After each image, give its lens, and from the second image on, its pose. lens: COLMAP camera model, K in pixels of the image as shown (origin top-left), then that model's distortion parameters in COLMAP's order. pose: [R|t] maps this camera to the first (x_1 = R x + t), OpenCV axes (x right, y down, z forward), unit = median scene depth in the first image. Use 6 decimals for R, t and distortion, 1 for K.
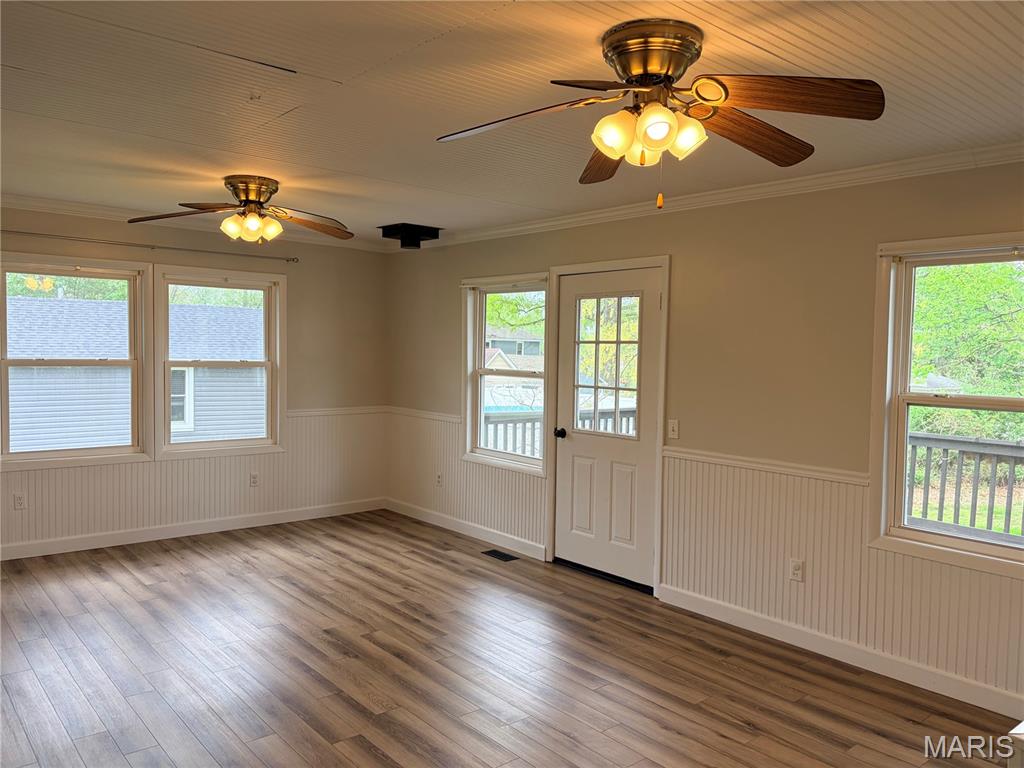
lens RADIAL K [[776.8, 0, 511.1], [0, 776.8, 384.6], [0, 0, 1]] dist [0.069659, -0.054997]
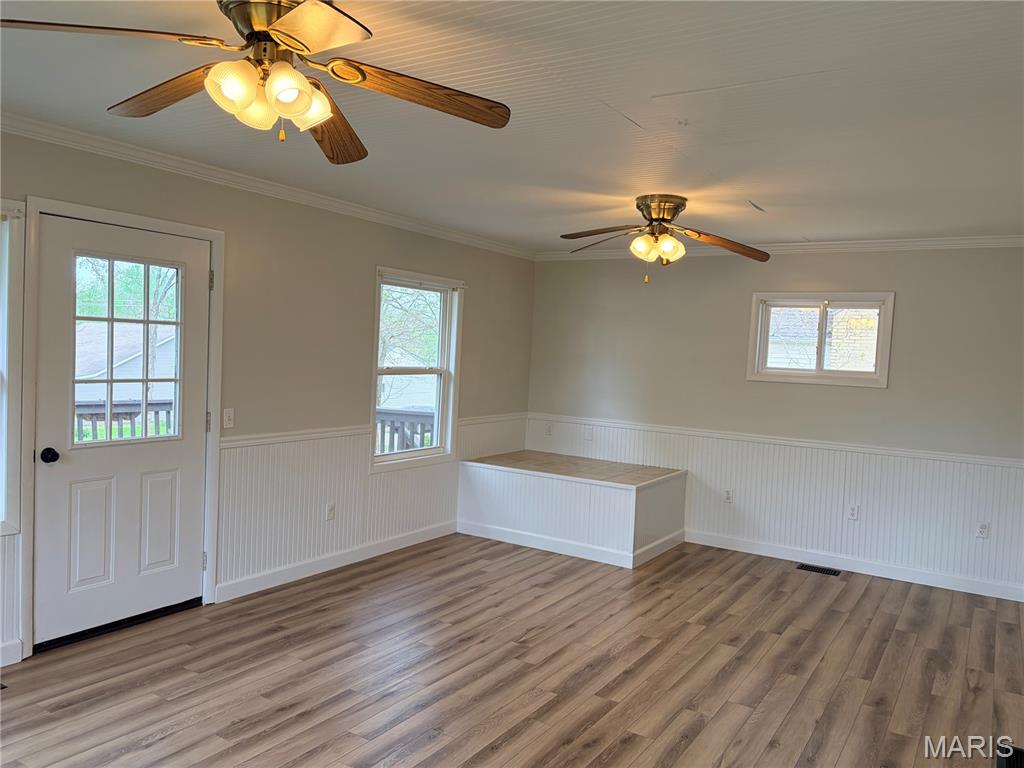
lens RADIAL K [[776.8, 0, 511.7], [0, 776.8, 388.9], [0, 0, 1]] dist [0.069659, -0.054997]
pose [[-0.293185, -0.086011, 0.952179, -0.798394], [-0.009930, 0.996165, 0.086927, -0.064778], [-0.956004, 0.016030, -0.292915, 0.955204]]
